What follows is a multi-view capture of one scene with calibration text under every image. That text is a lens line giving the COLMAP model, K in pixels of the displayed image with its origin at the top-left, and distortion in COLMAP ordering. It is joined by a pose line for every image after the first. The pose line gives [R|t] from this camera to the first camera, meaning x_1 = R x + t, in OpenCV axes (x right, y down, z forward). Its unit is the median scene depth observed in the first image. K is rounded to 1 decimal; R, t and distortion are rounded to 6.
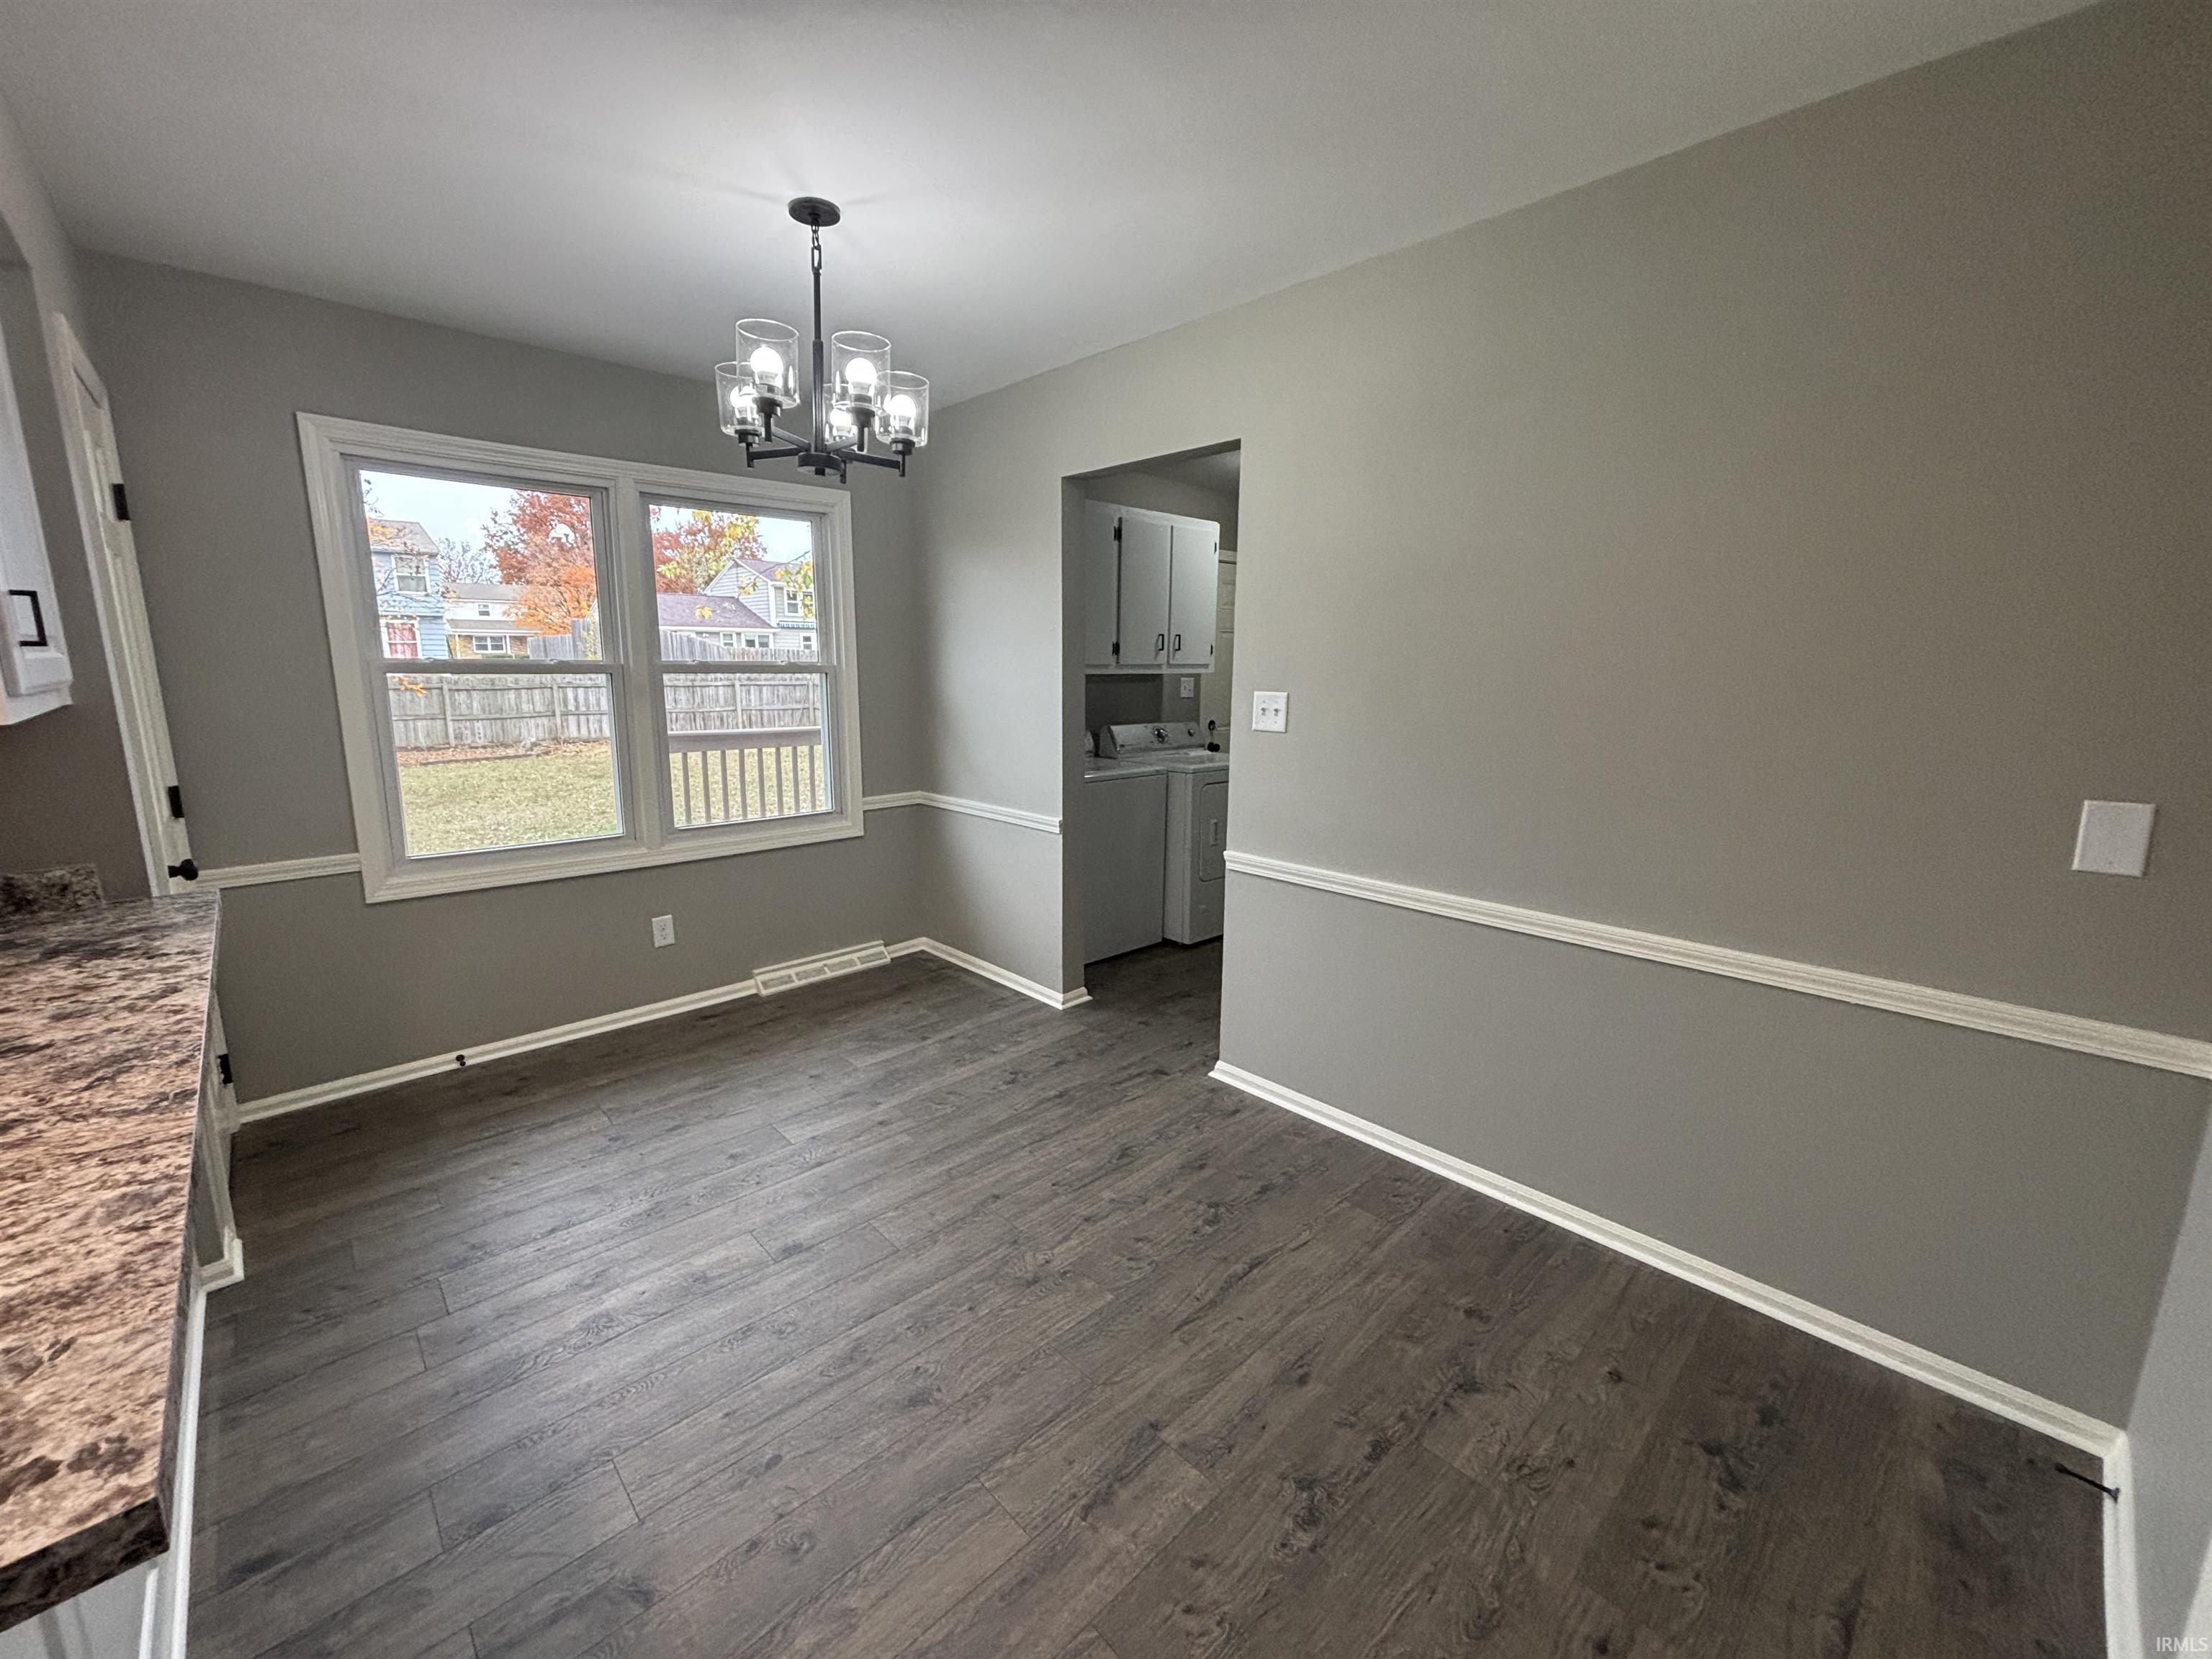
lens RADIAL K [[899.4, 0, 1071.5], [0, 899.4, 826.8], [0, 0, 1]] dist [0.000656, 0.000248]
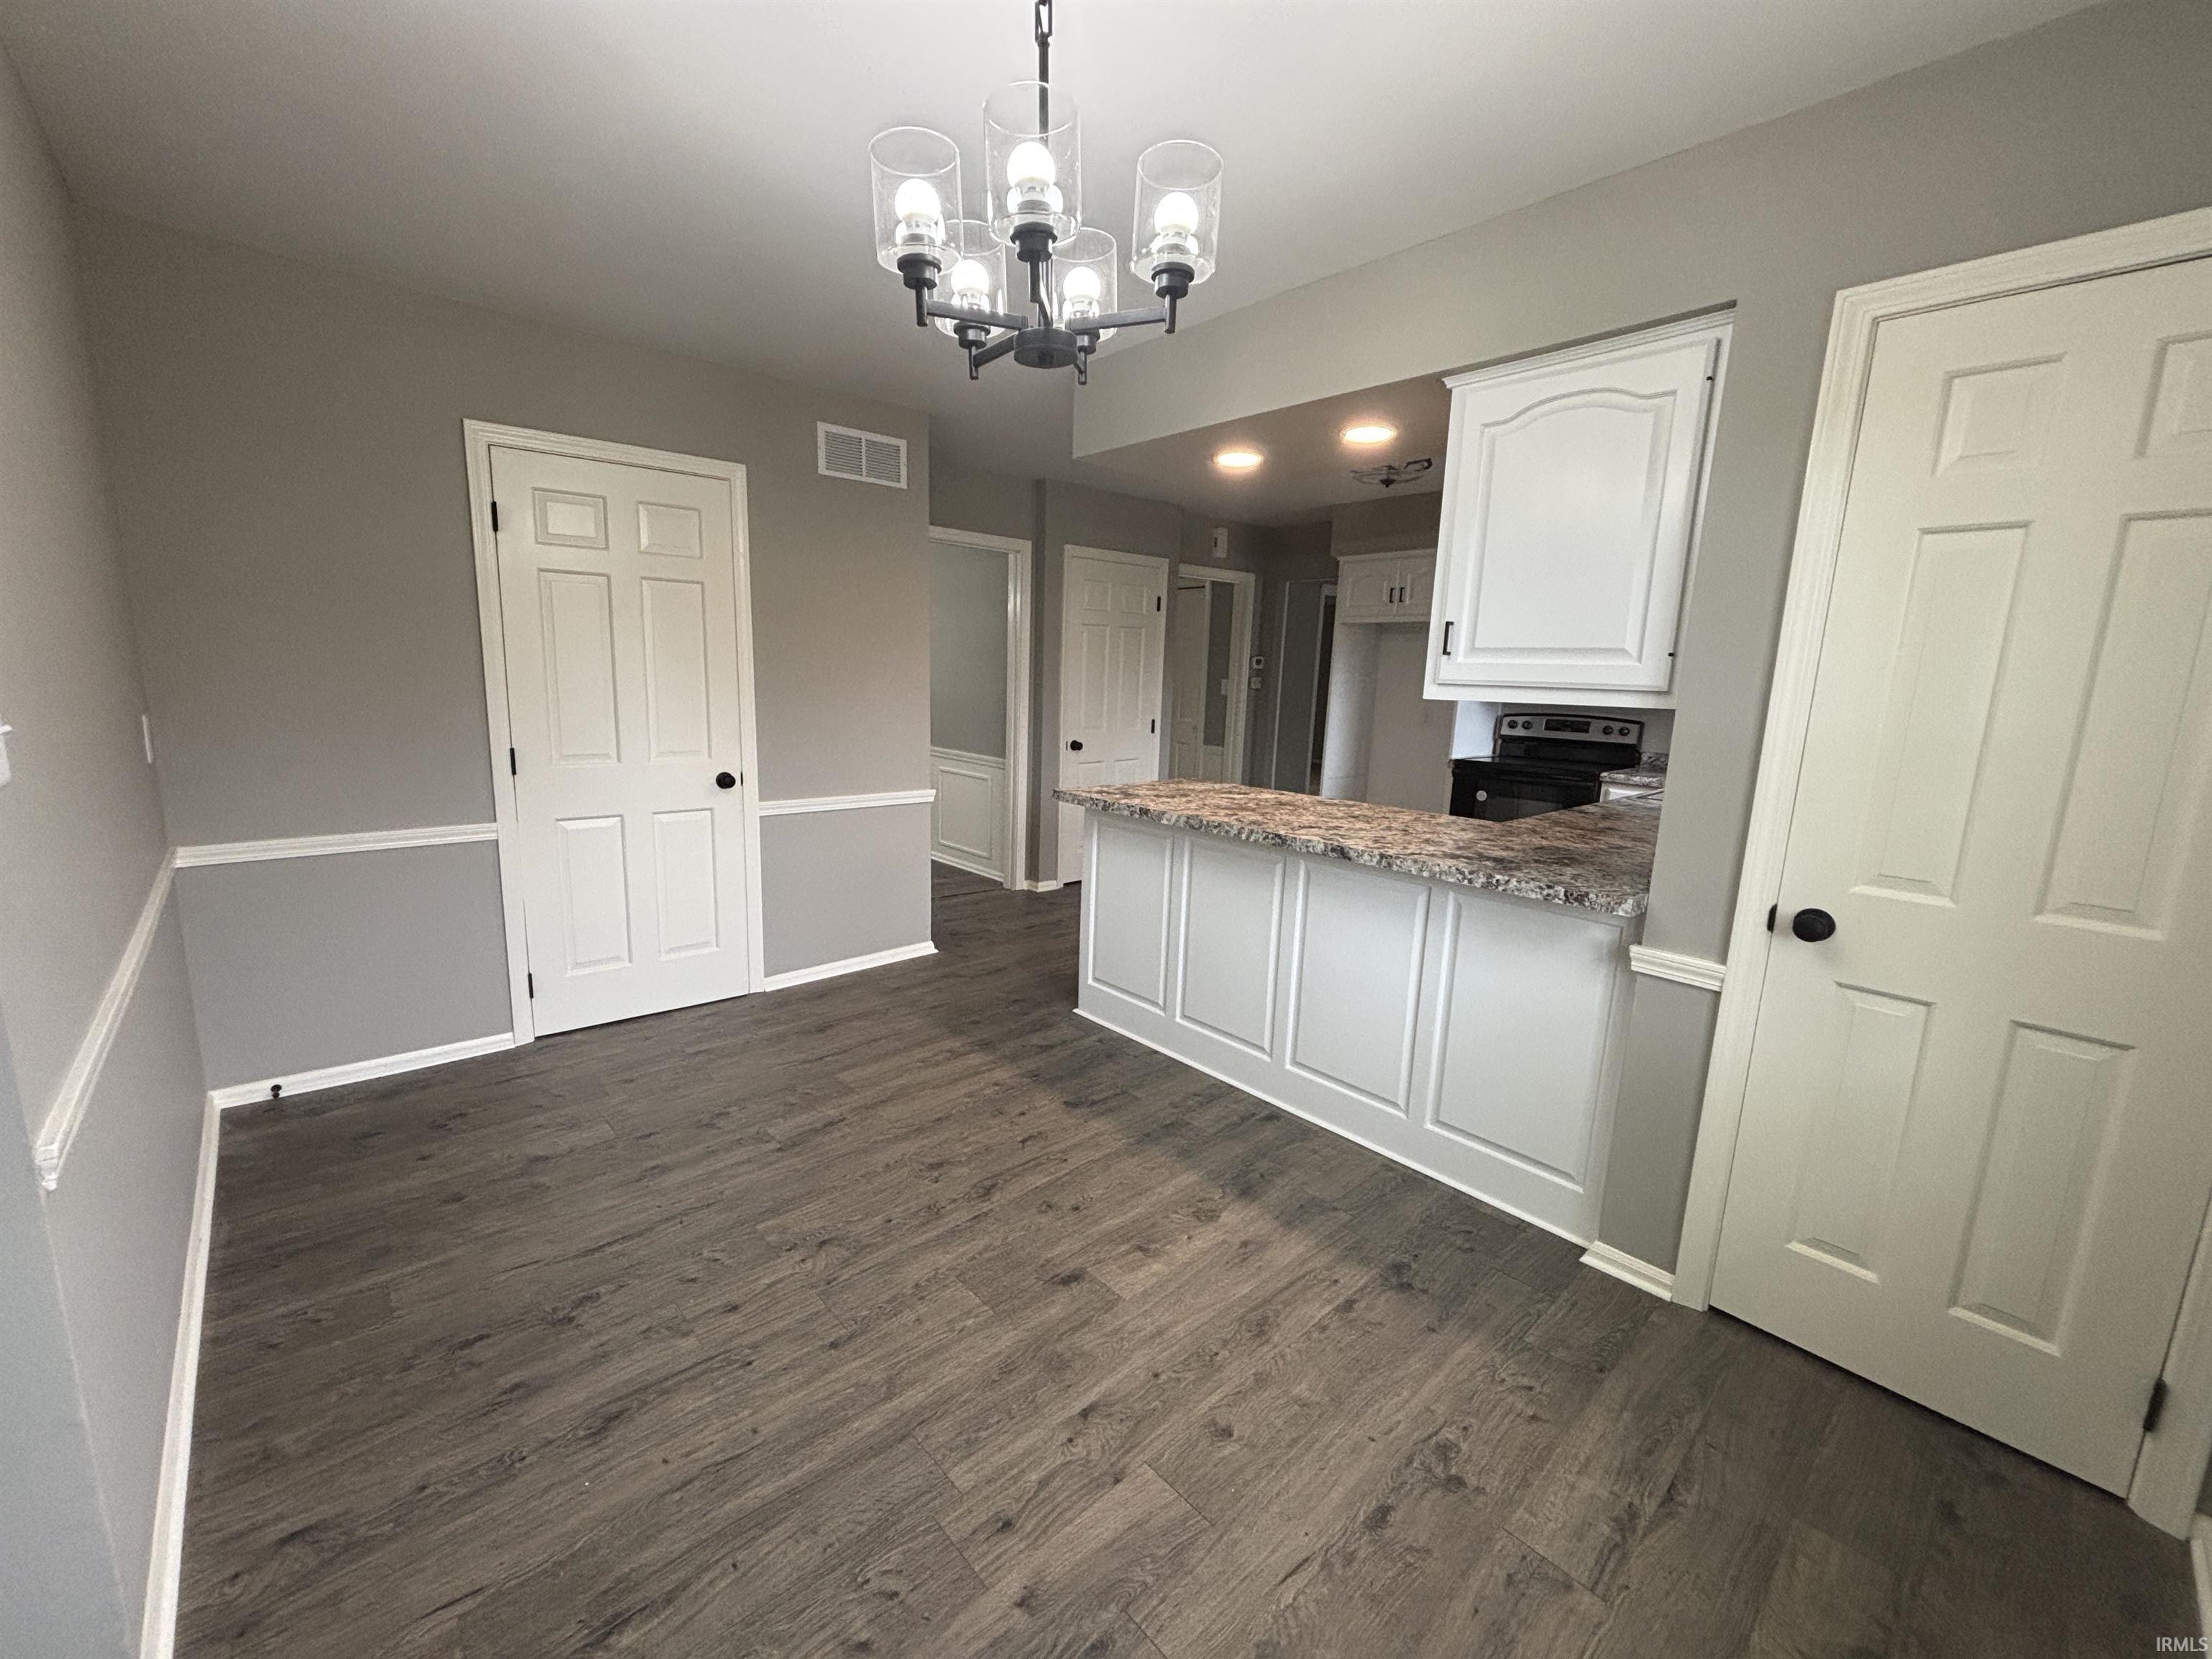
lens RADIAL K [[899.4, 0, 1071.5], [0, 899.4, 826.8], [0, 0, 1]] dist [0.000656, 0.000248]
pose [[-0.999437, -0.030862, 0.013157, -0.275330], [-0.023933, 0.930663, 0.365094, -0.275779], [-0.023512, 0.364573, -0.930878, 1.511779]]
